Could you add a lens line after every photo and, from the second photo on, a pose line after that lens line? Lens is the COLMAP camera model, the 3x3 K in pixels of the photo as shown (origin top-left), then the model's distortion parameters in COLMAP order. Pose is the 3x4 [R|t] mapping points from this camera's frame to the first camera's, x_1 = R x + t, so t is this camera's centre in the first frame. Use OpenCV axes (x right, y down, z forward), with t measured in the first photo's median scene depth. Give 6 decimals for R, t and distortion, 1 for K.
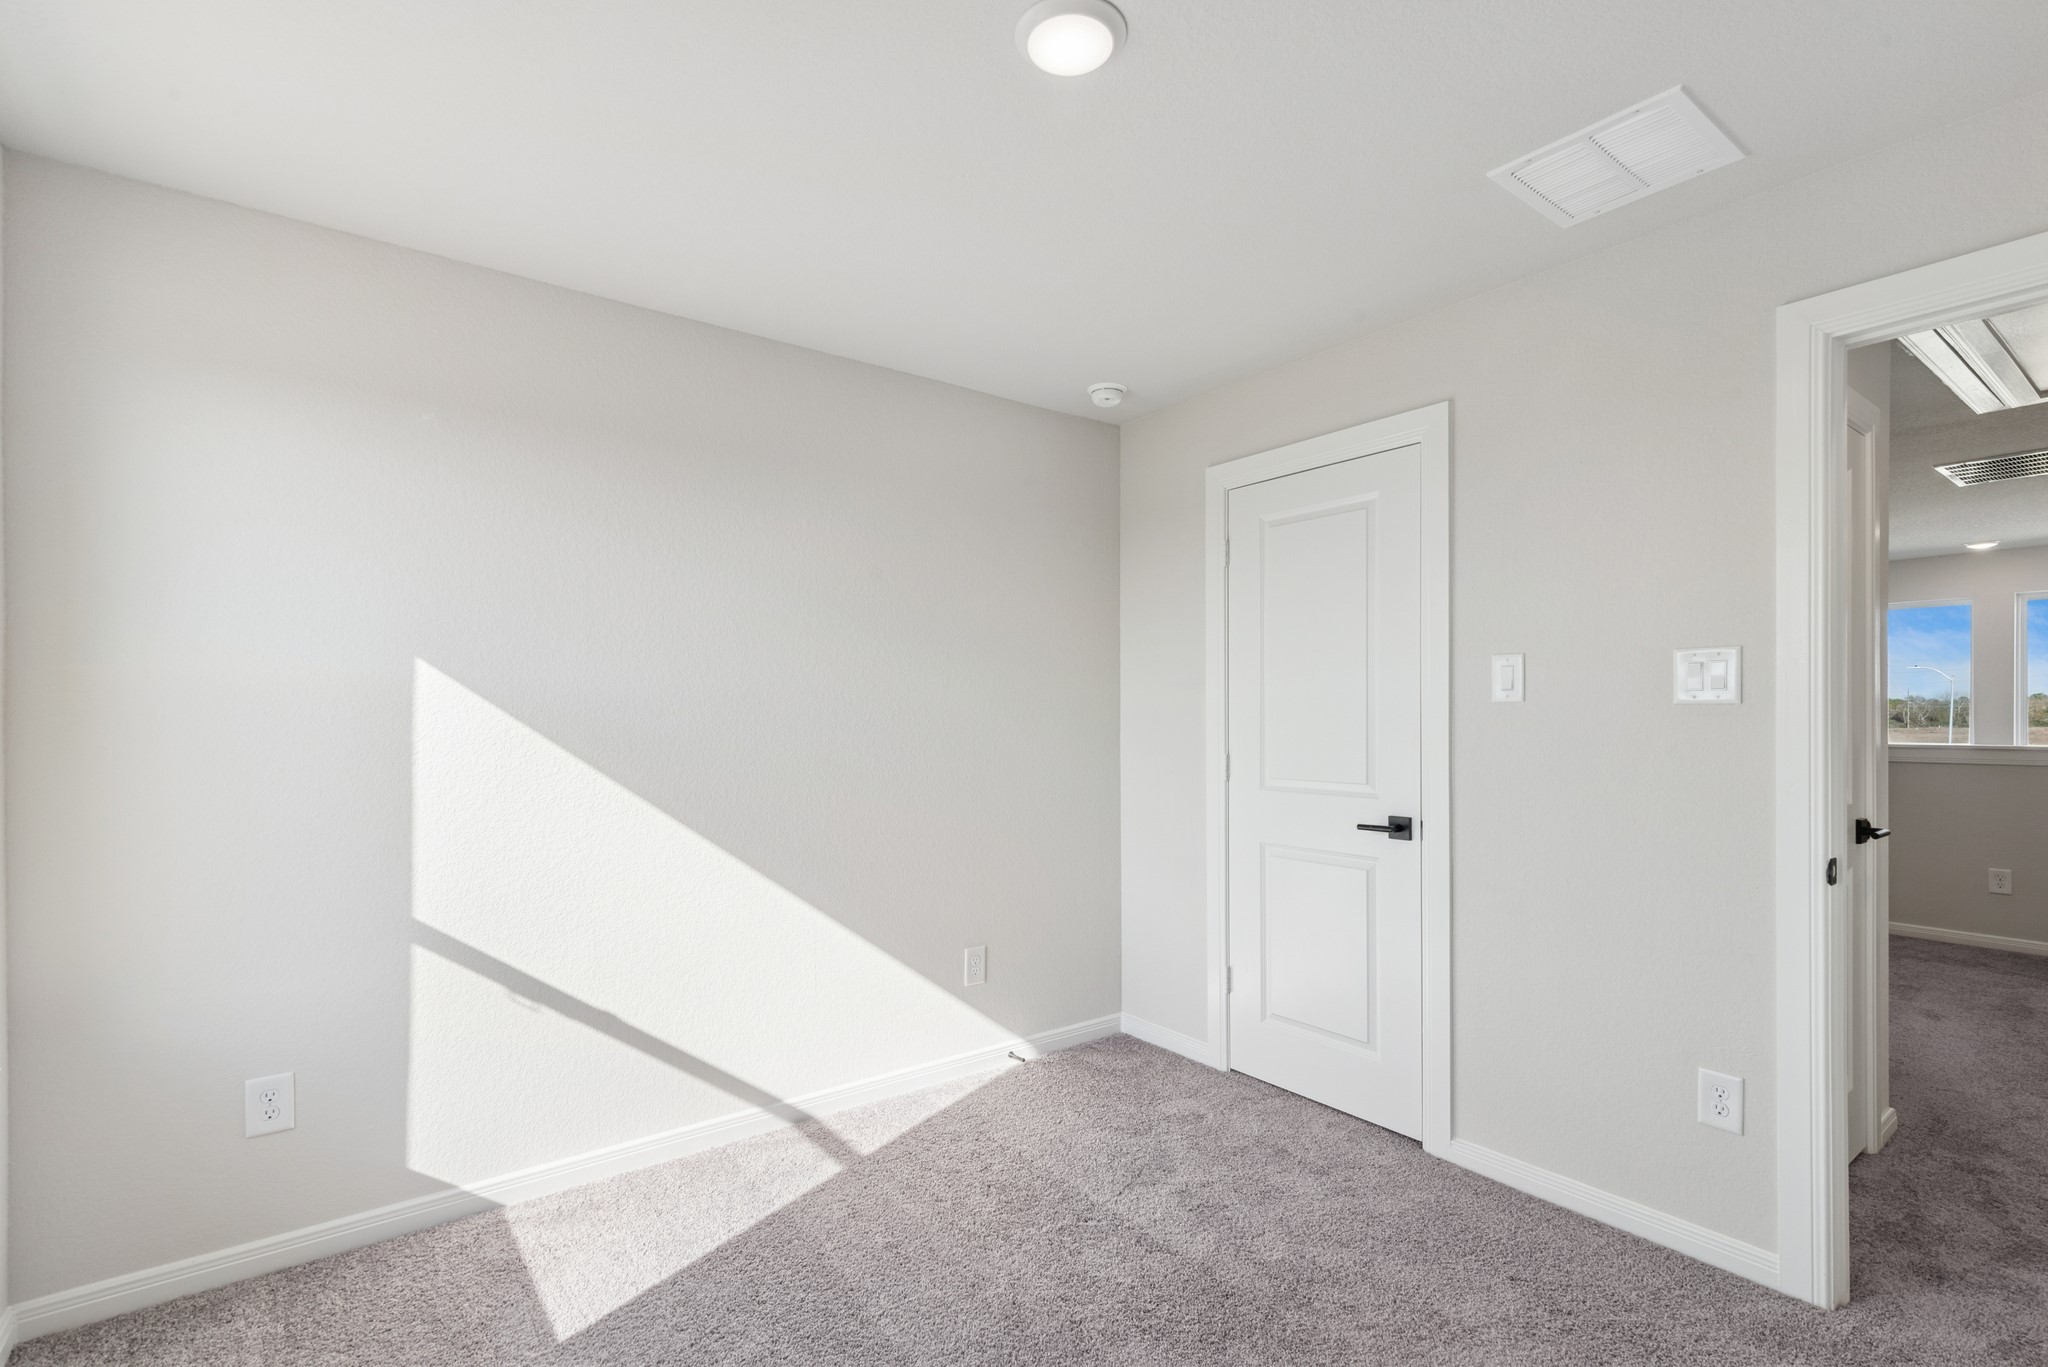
lens RADIAL K [[956.4, 0, 1036.5], [0, 956.4, 695.4], [0, 0, 1]] dist [0.008159, -0.000081]
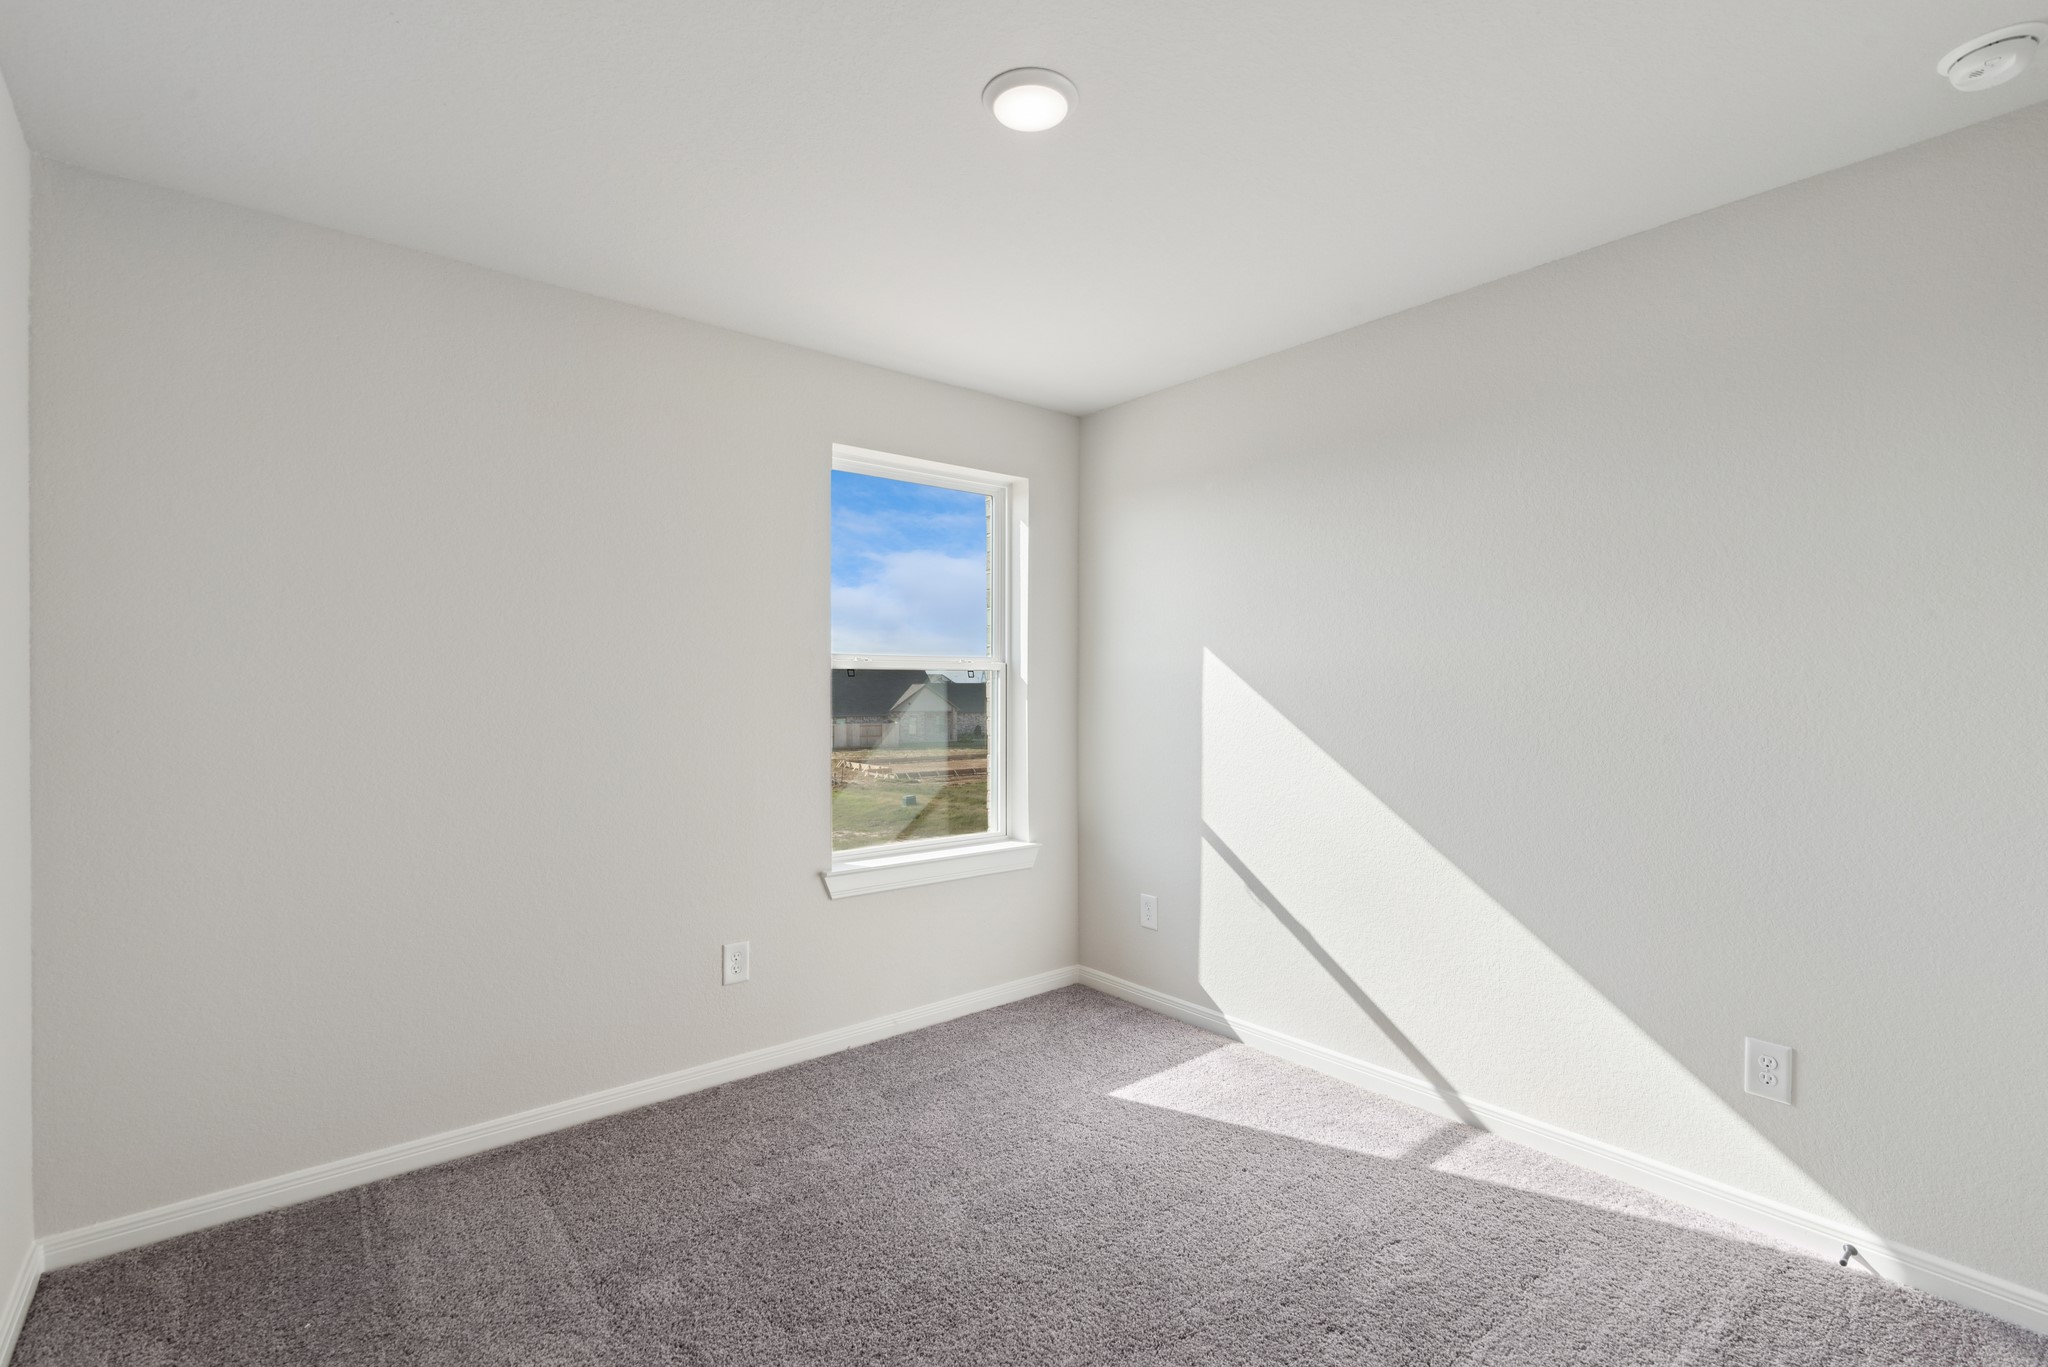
lens RADIAL K [[956.4, 0, 1036.5], [0, 956.4, 695.4], [0, 0, 1]] dist [0.008159, -0.000081]
pose [[0.040264, 0.014410, -0.999085, 0.801496], [0.014012, 0.999790, 0.014985, 0.010462], [0.999091, -0.014603, 0.040054, 0.663652]]
